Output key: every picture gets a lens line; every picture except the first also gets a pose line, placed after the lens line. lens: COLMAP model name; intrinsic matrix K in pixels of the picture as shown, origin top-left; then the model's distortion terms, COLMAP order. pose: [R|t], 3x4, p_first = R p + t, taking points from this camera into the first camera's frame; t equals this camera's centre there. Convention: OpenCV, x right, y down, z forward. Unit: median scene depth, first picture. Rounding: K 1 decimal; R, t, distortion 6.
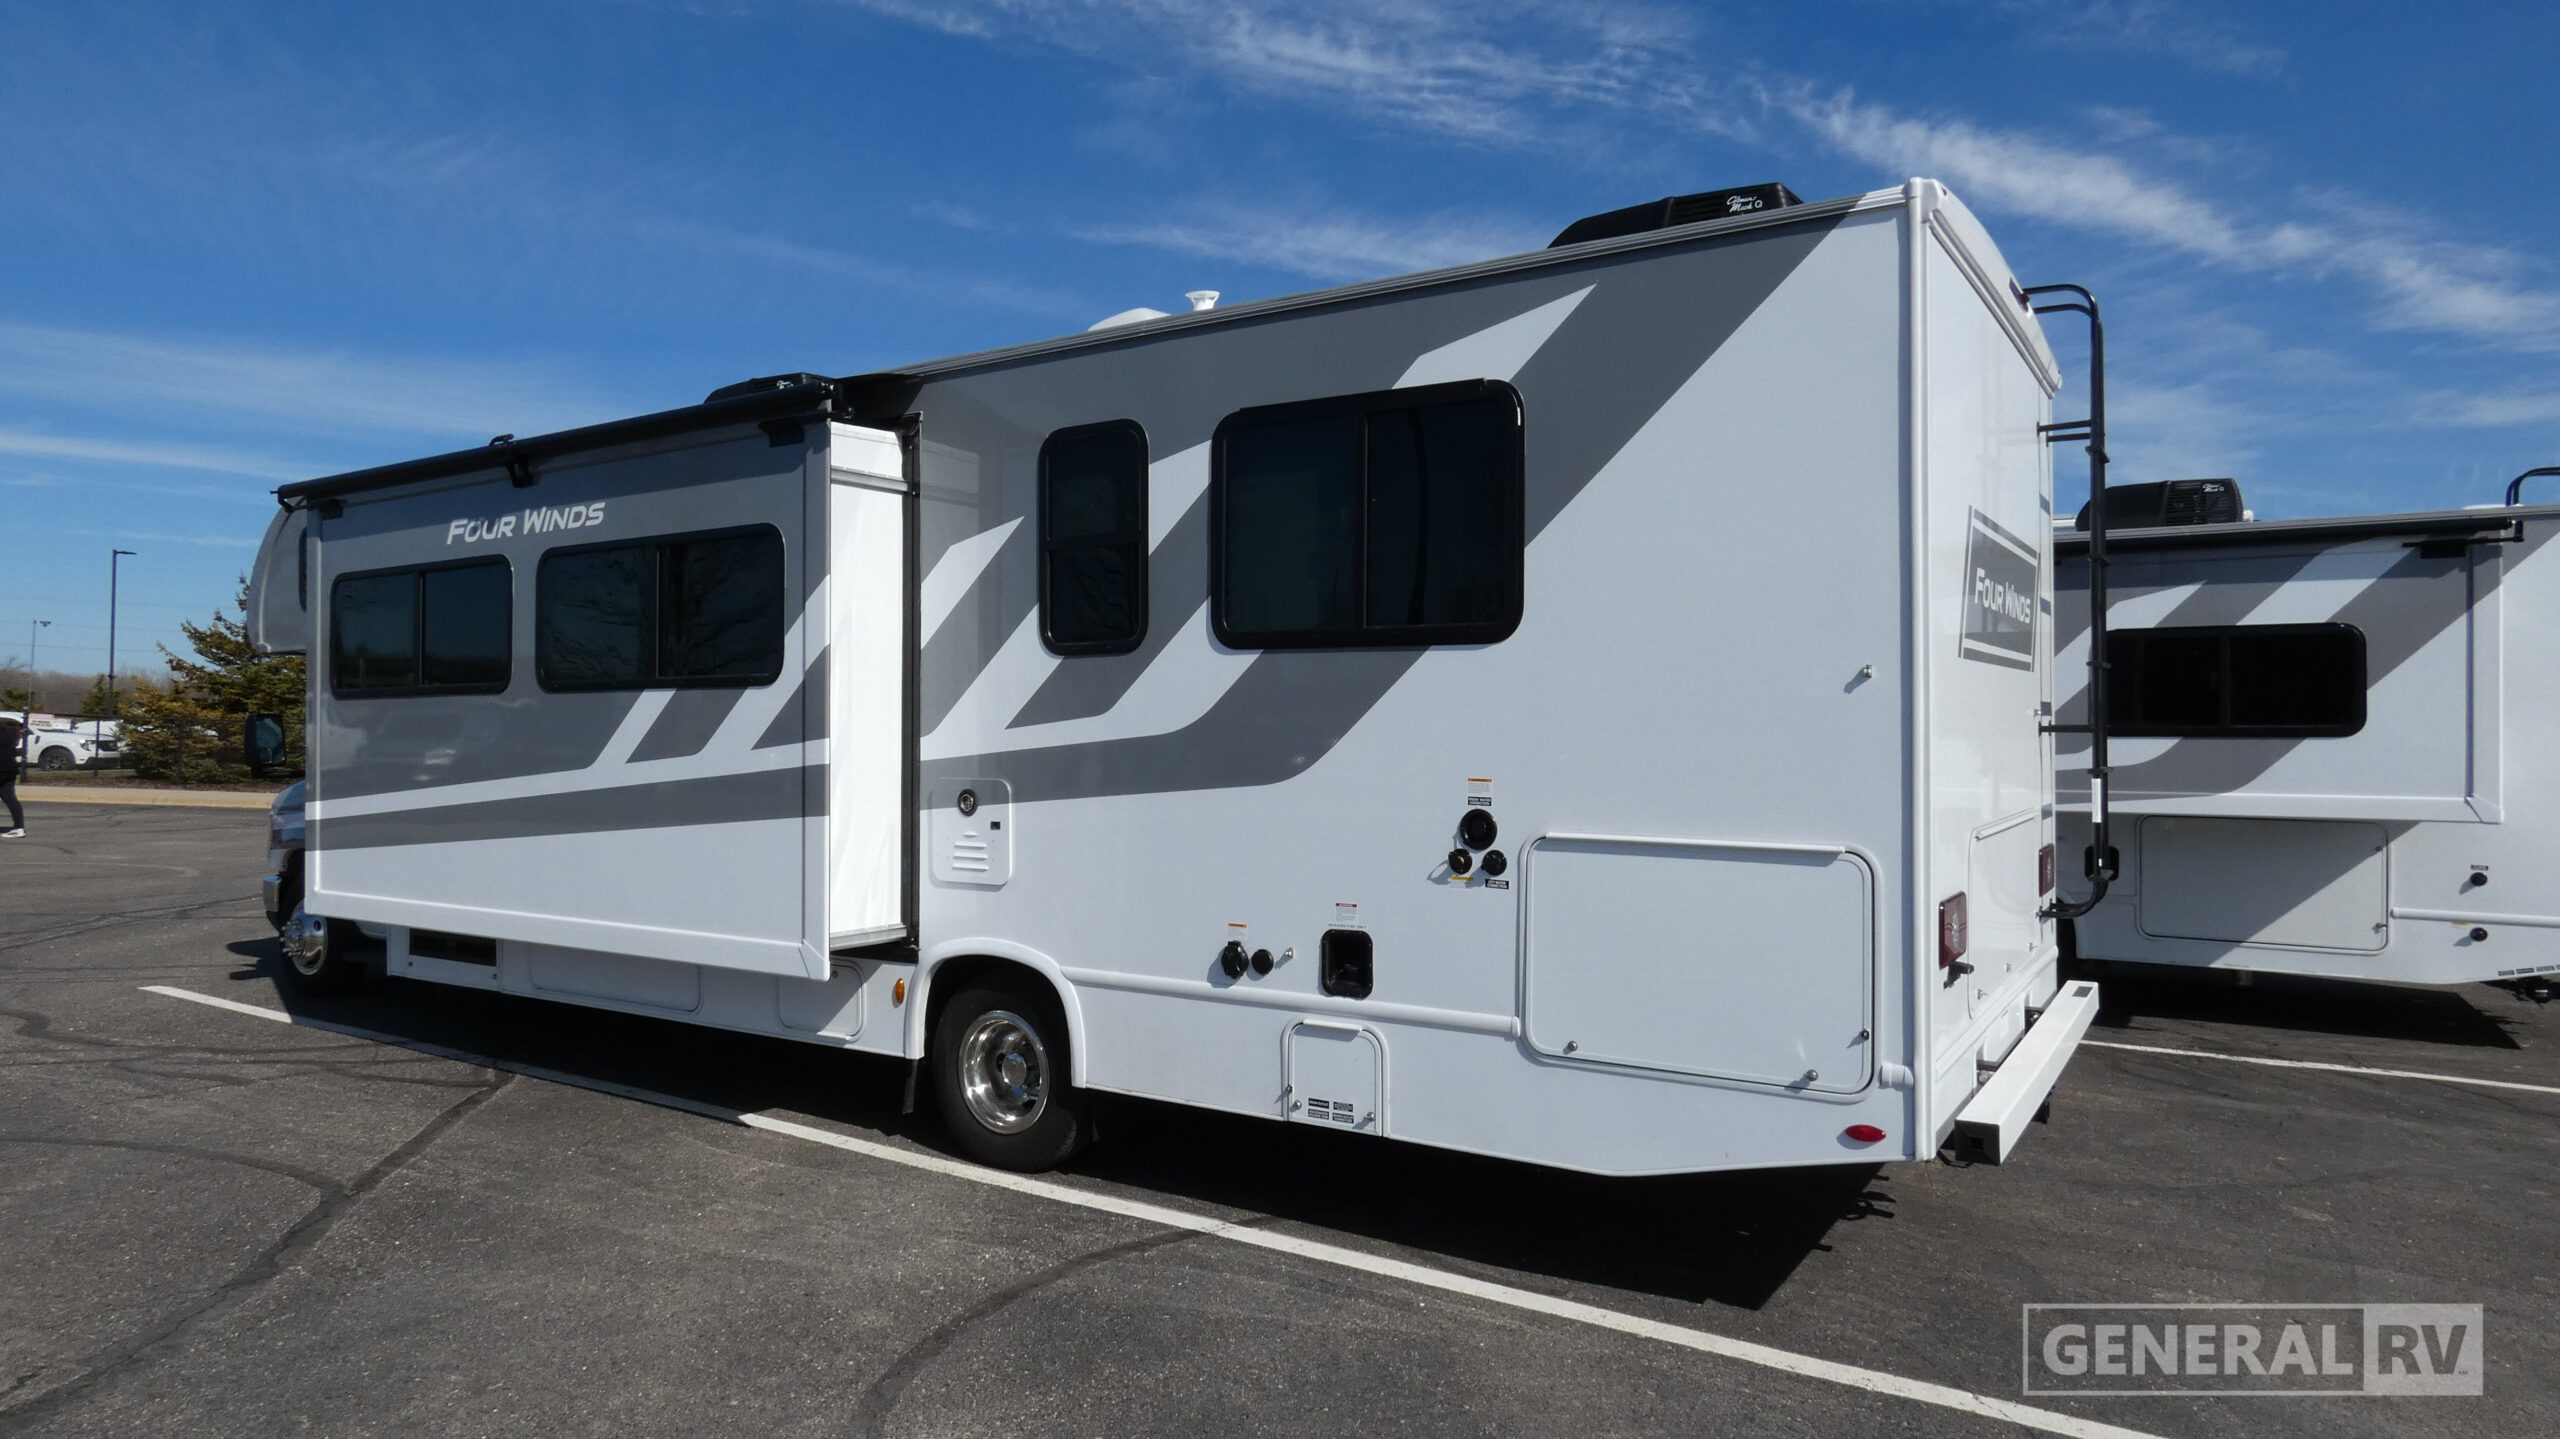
lens RADIAL K [[1642.6, 0, 1280.0], [0, 1642.6, 719.5], [0, 0, 1]] dist [-0.007895, -0.002377]
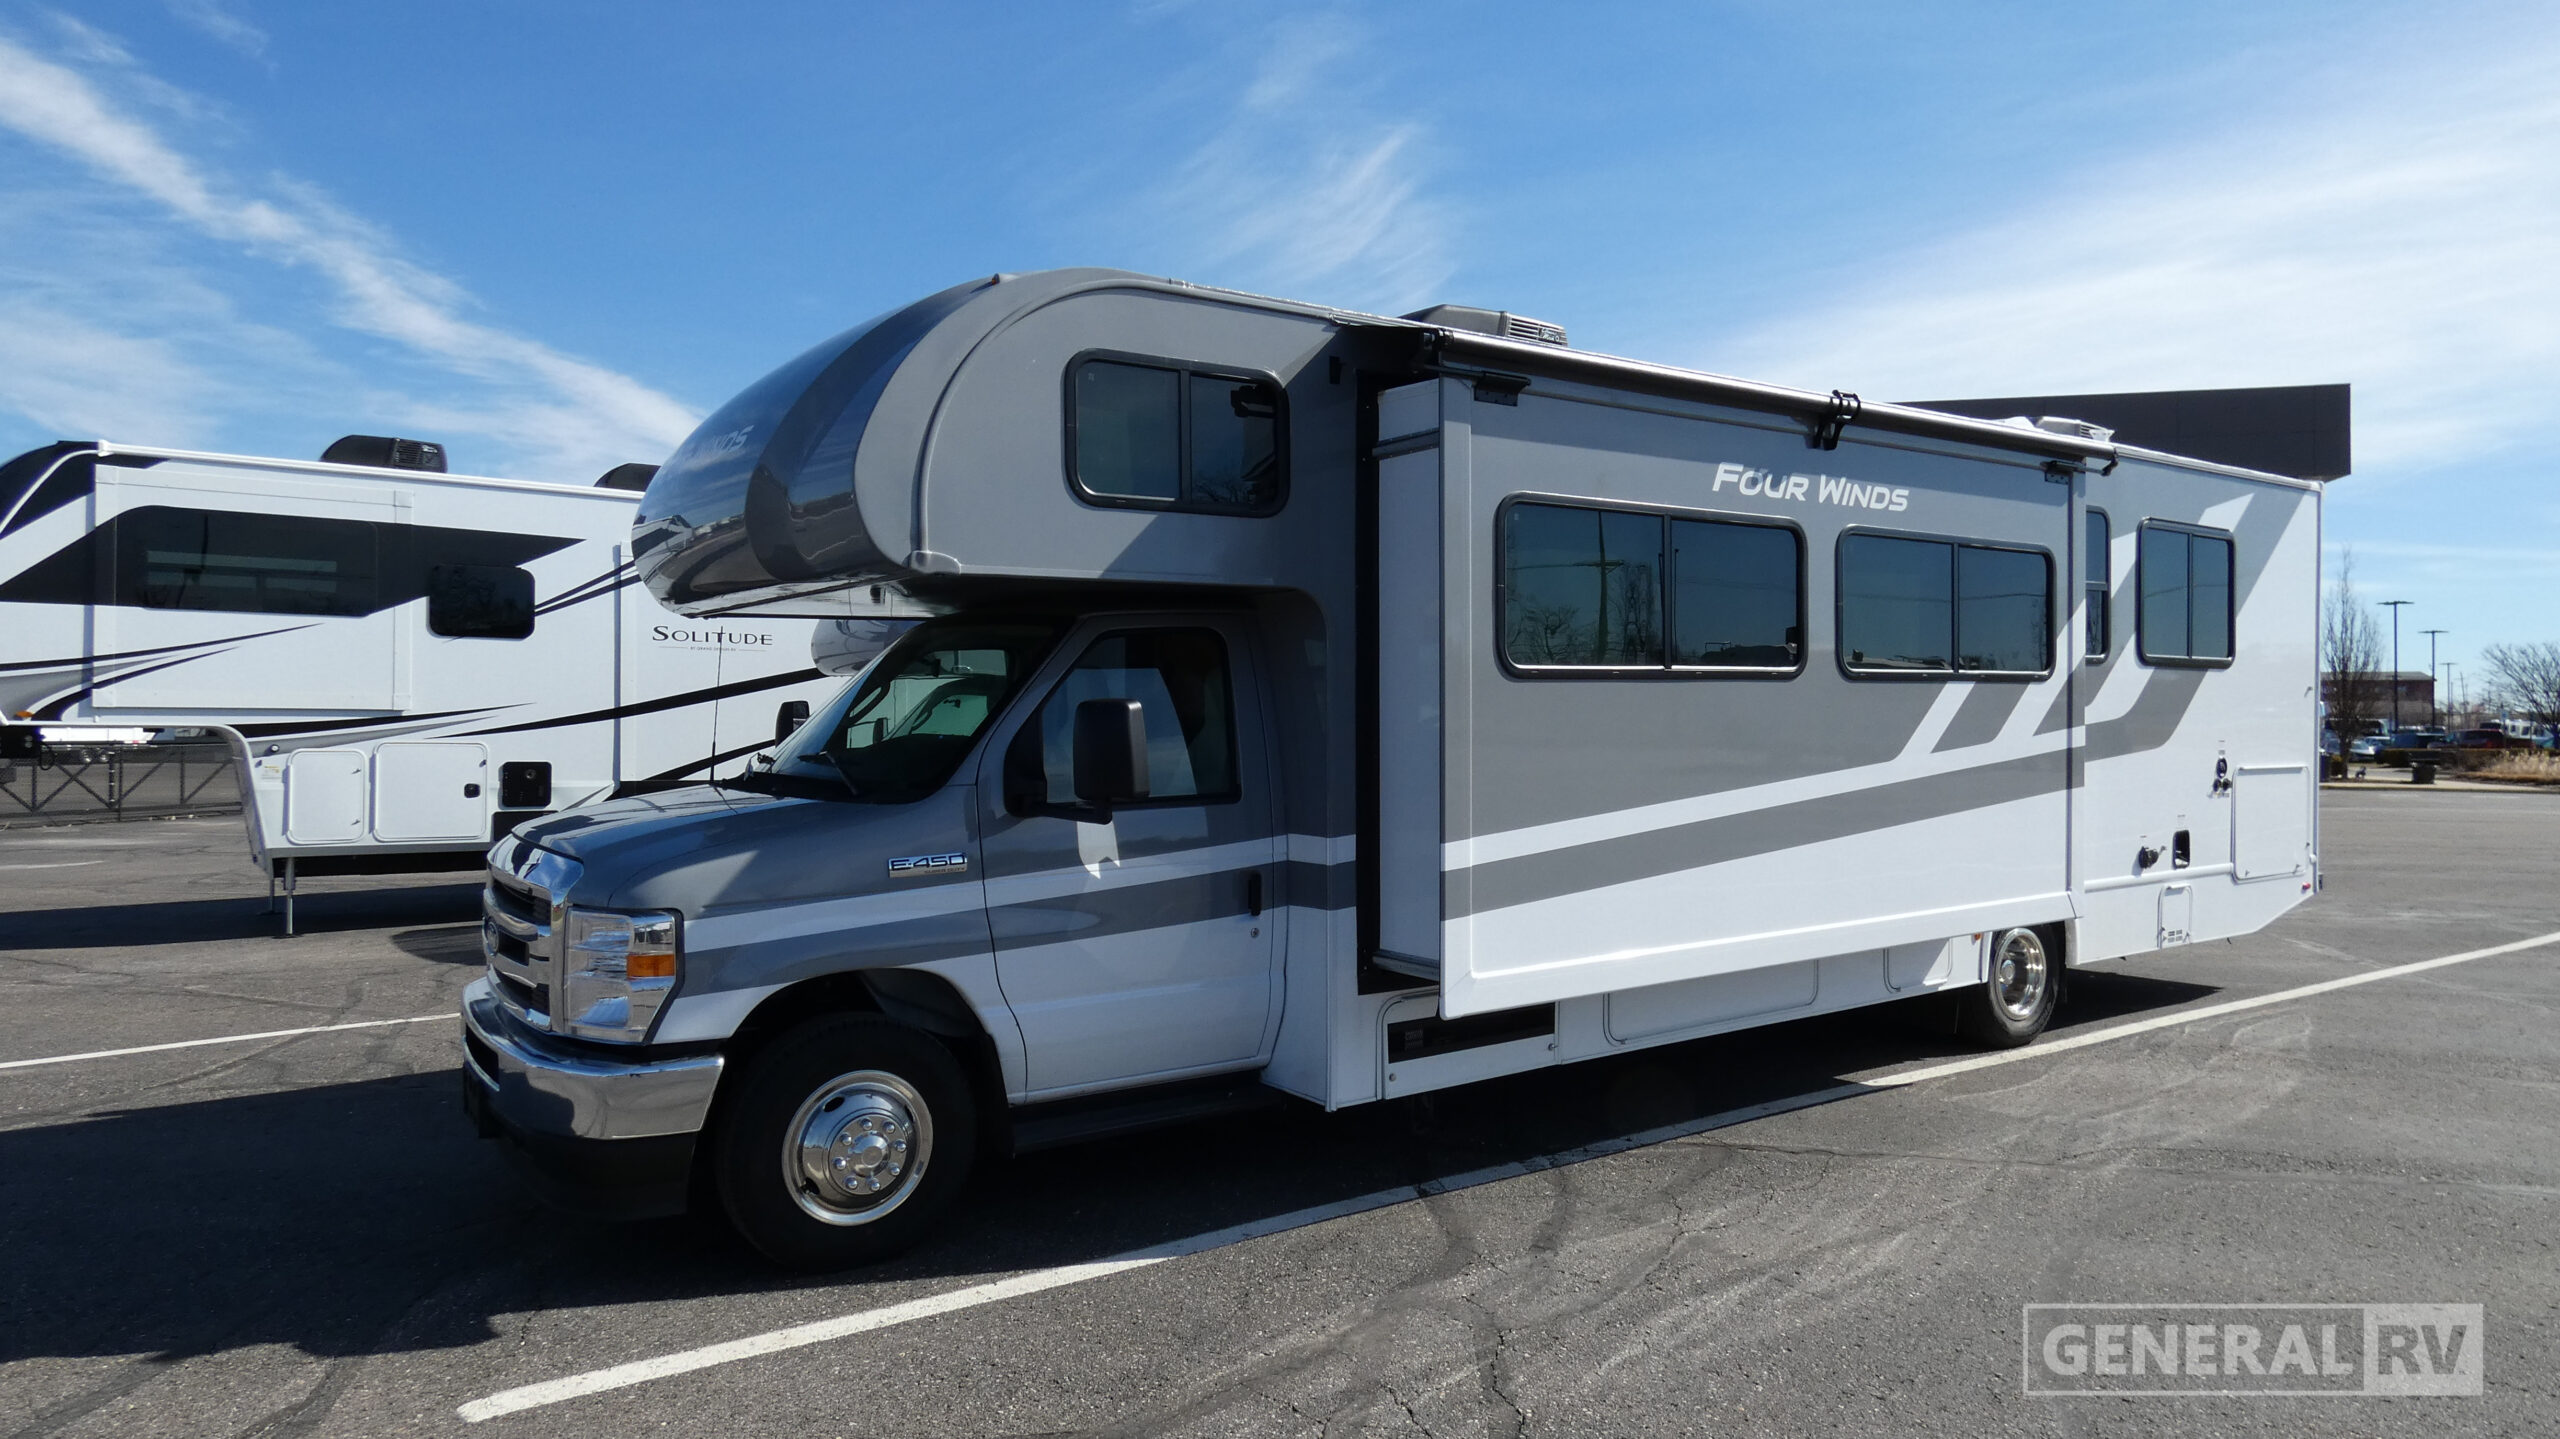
lens RADIAL K [[1545.8, 0, 1280.0], [0, 1545.8, 719.5], [0, 0, 1]] dist [-0.002572, -0.004599]
pose [[0.345832, -0.014769, 0.938180, -1.320298], [-0.007932, 0.999794, 0.018663, -0.008704], [-0.938263, -0.013896, 0.345643, 0.963786]]
